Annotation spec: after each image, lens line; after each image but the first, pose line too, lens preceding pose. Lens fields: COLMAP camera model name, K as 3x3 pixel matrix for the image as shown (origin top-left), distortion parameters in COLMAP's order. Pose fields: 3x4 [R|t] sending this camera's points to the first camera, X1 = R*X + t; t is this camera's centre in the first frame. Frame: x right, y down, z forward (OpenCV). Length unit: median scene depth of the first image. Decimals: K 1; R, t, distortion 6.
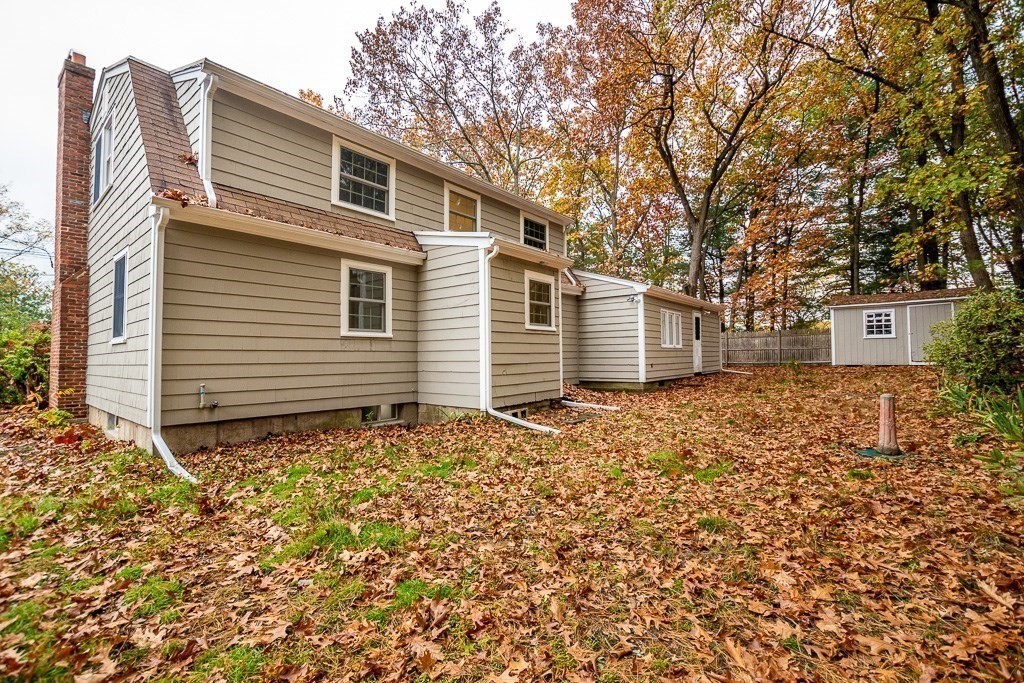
lens RADIAL K [[462.0, 0, 510.5], [0, 462.0, 344.1], [0, 0, 1]] dist [-0.030363, 0.004322]
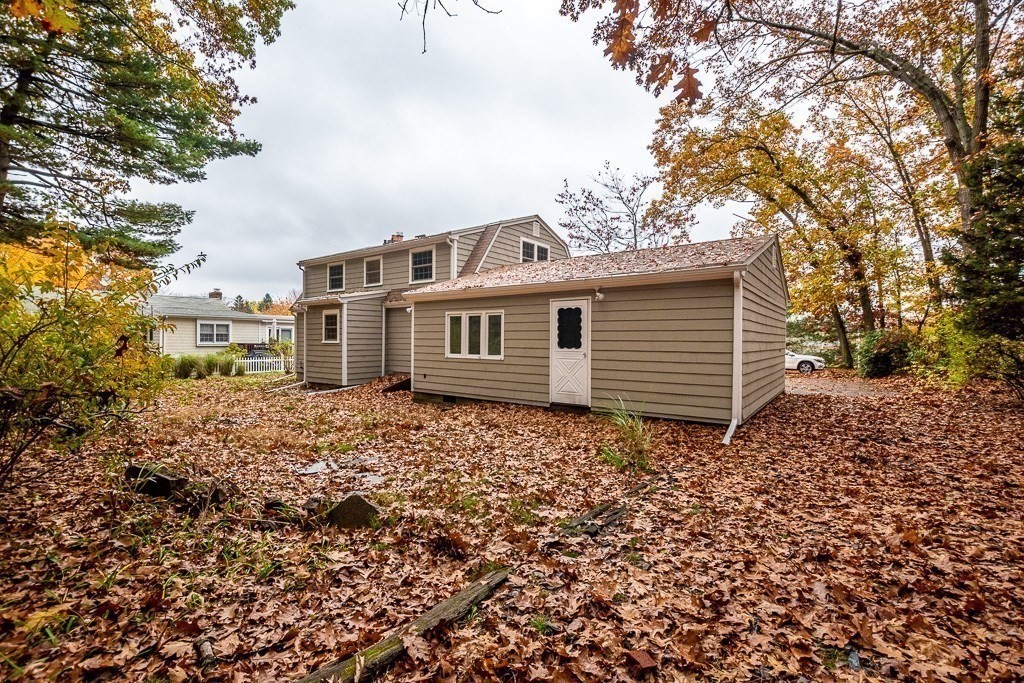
lens RADIAL K [[462.0, 0, 510.7], [0, 462.0, 342.7], [0, 0, 1]] dist [-0.030363, 0.004322]
pose [[0.064198, 0.008443, -0.997901, 1.772542], [0.032808, 0.999406, 0.010566, -0.027551], [0.997398, -0.033417, 0.063883, 1.529330]]
